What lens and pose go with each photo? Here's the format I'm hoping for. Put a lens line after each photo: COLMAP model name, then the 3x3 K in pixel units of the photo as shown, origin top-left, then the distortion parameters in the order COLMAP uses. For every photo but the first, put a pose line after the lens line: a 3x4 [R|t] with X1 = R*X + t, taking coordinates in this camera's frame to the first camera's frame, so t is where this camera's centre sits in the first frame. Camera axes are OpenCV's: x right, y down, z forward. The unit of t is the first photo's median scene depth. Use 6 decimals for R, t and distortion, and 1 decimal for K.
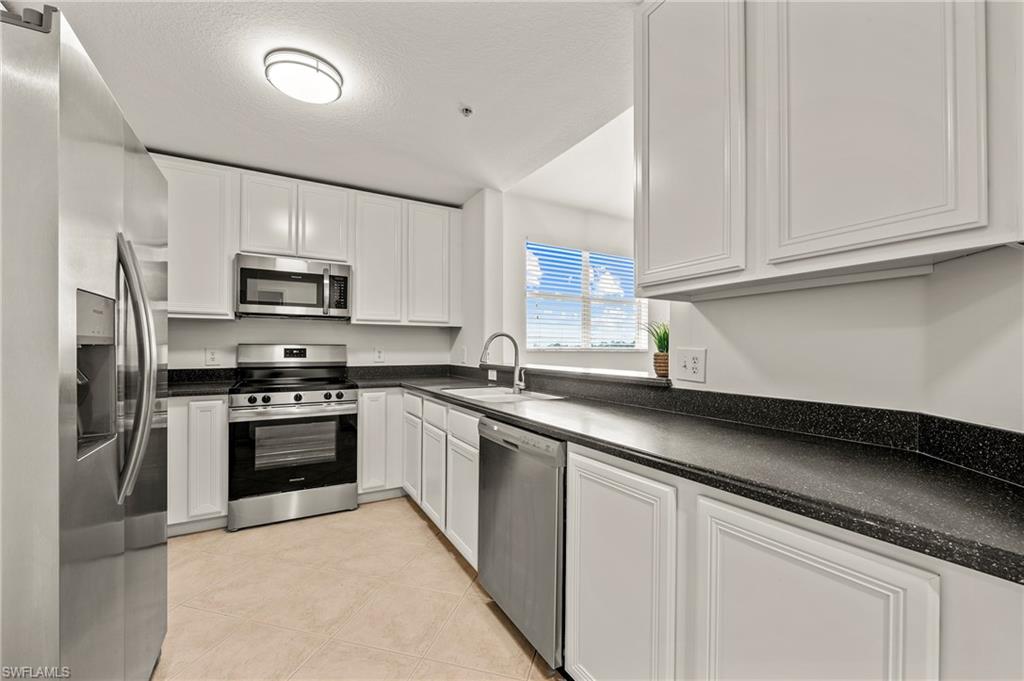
lens RADIAL K [[410.5, 0, 513.3], [0, 410.5, 347.2], [0, 0, 1]] dist [-0.006070, -0.000230]
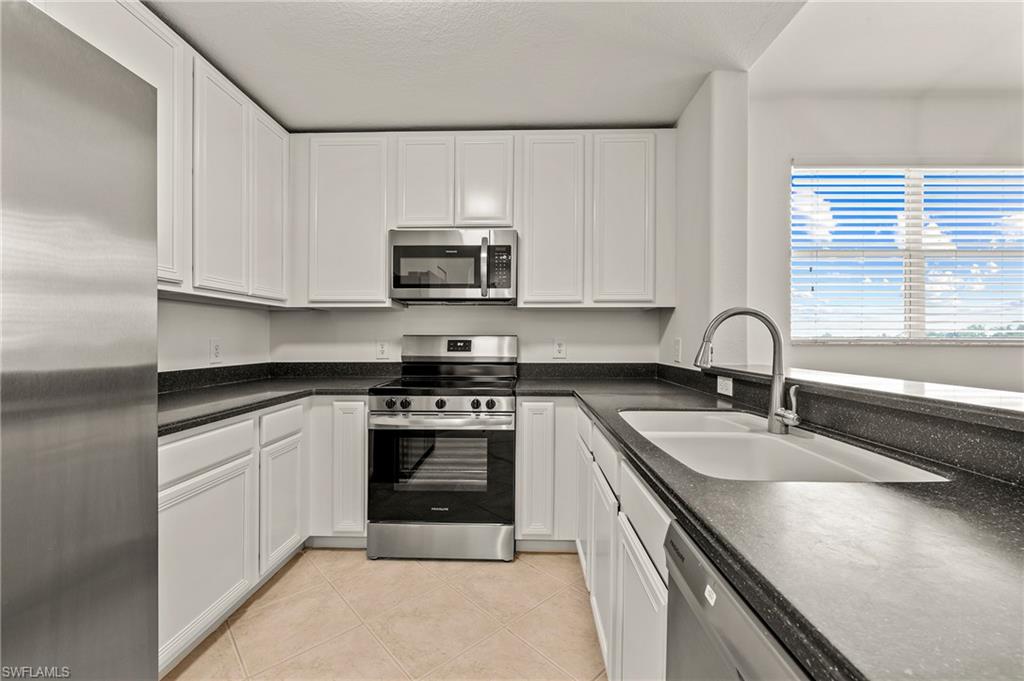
lens RADIAL K [[410.5, 0, 513.3], [0, 410.5, 347.2], [0, 0, 1]] dist [-0.006070, -0.000230]
pose [[0.853927, 0.007990, -0.520332, -0.006215], [0.002522, 0.999807, 0.019492, 0.001182], [0.520387, -0.017957, 0.853742, 0.379939]]
